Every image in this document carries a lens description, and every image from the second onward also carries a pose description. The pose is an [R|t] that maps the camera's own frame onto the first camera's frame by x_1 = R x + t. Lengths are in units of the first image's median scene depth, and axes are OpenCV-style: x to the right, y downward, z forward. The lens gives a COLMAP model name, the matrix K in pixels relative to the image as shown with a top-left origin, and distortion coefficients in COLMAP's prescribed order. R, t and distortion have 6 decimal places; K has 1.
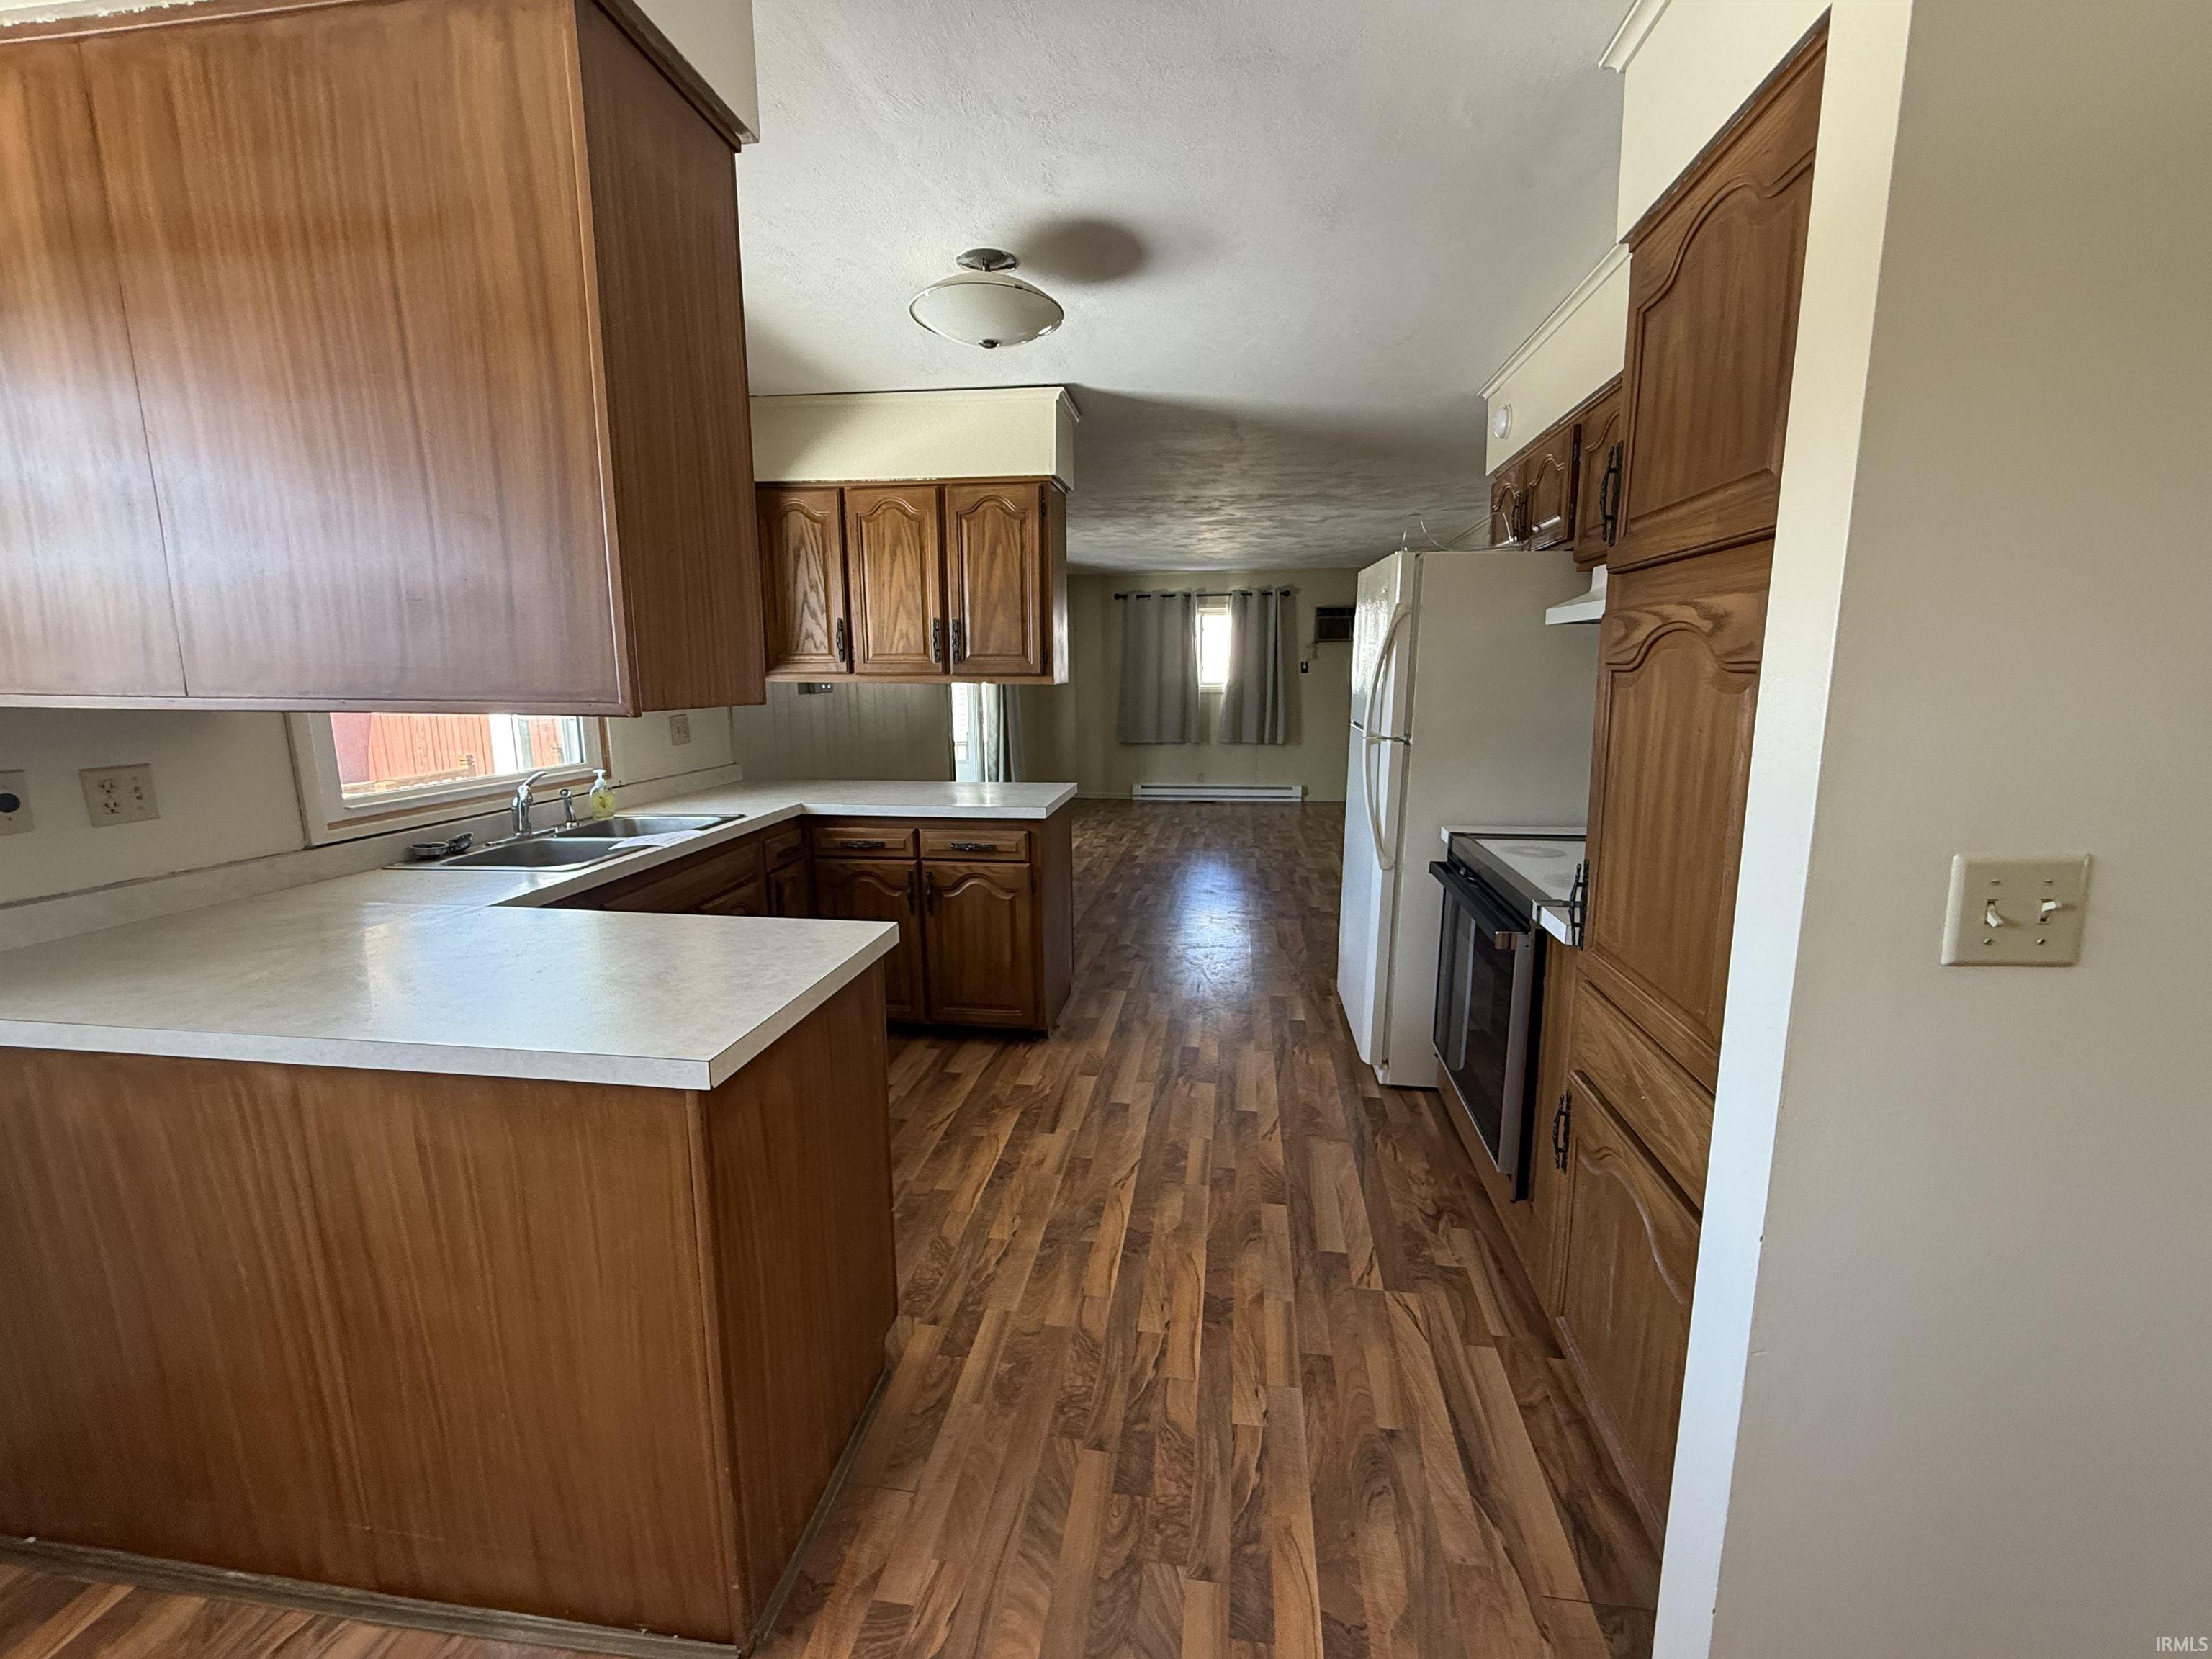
lens RADIAL K [[901.3, 0, 1102.9], [0, 901.3, 822.4], [0, 0, 1]] dist [-0.002107, -0.000193]
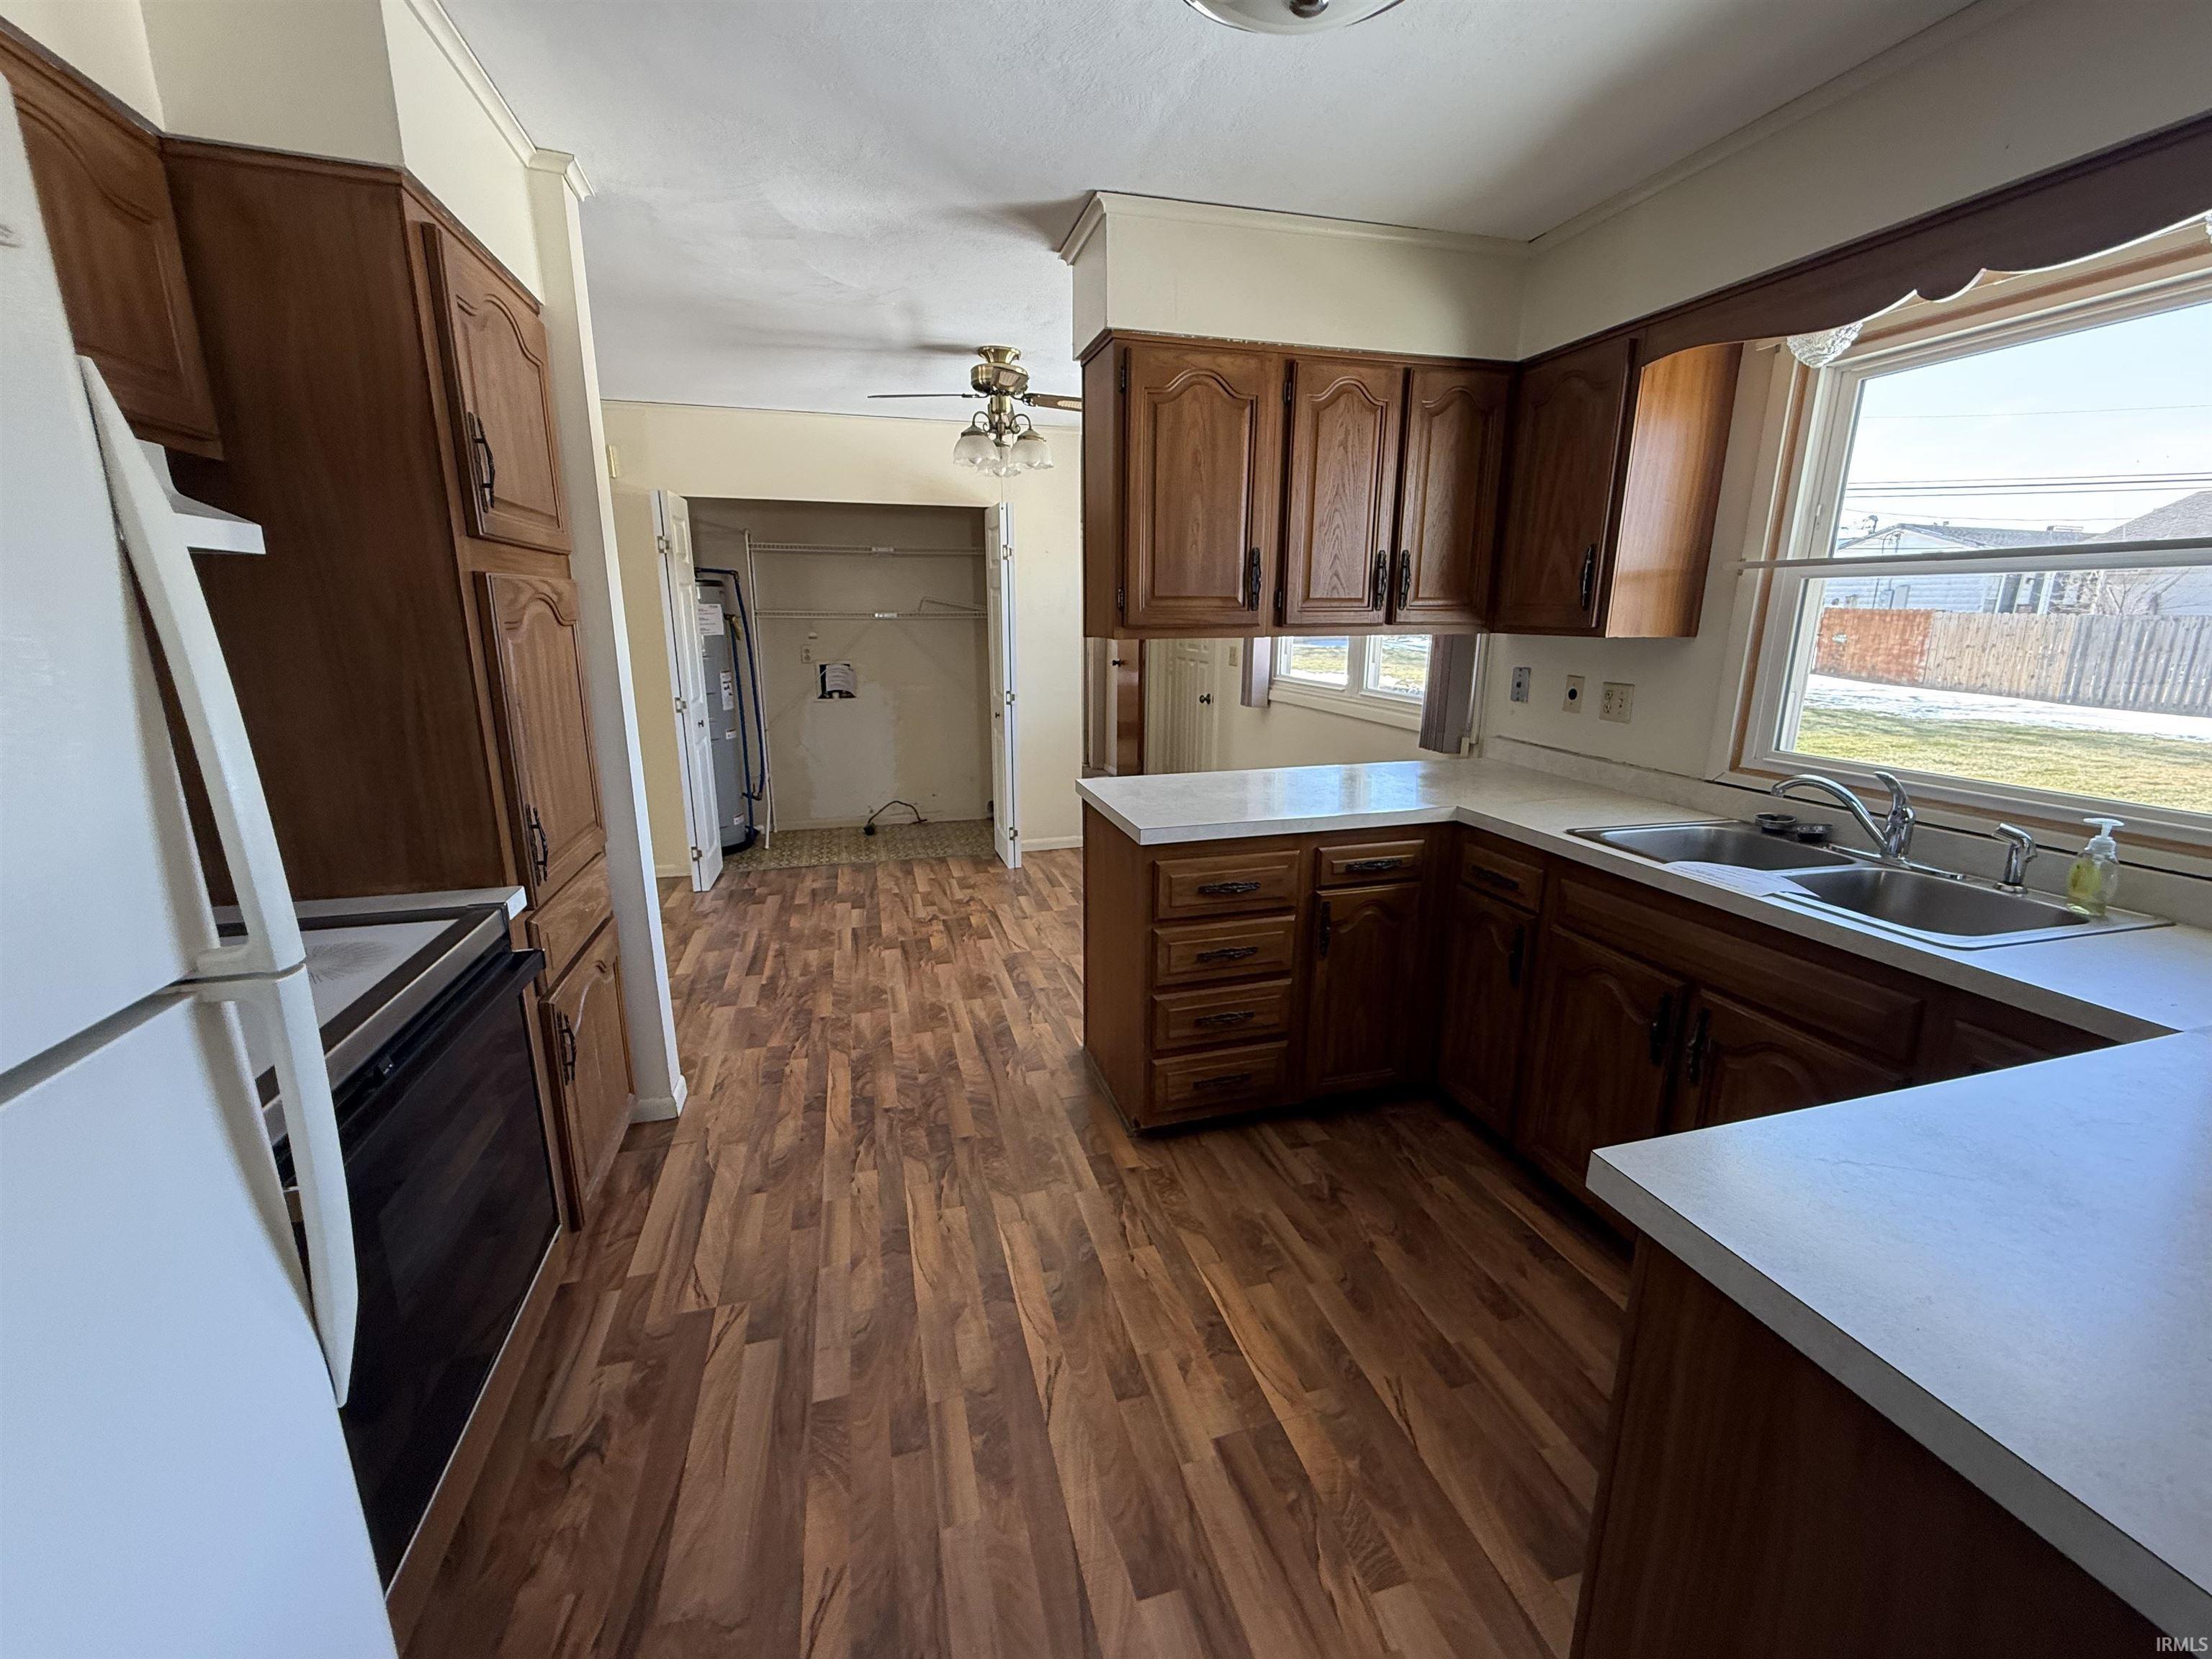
lens RADIAL K [[901.3, 0, 1091.5], [0, 901.3, 828.9], [0, 0, 1]] dist [-0.002107, -0.000193]
pose [[-0.919211, 0.093795, -0.382432, 0.247311], [-0.065672, 0.921096, 0.383756, -0.284095], [0.388251, 0.377868, -0.840522, 1.609786]]
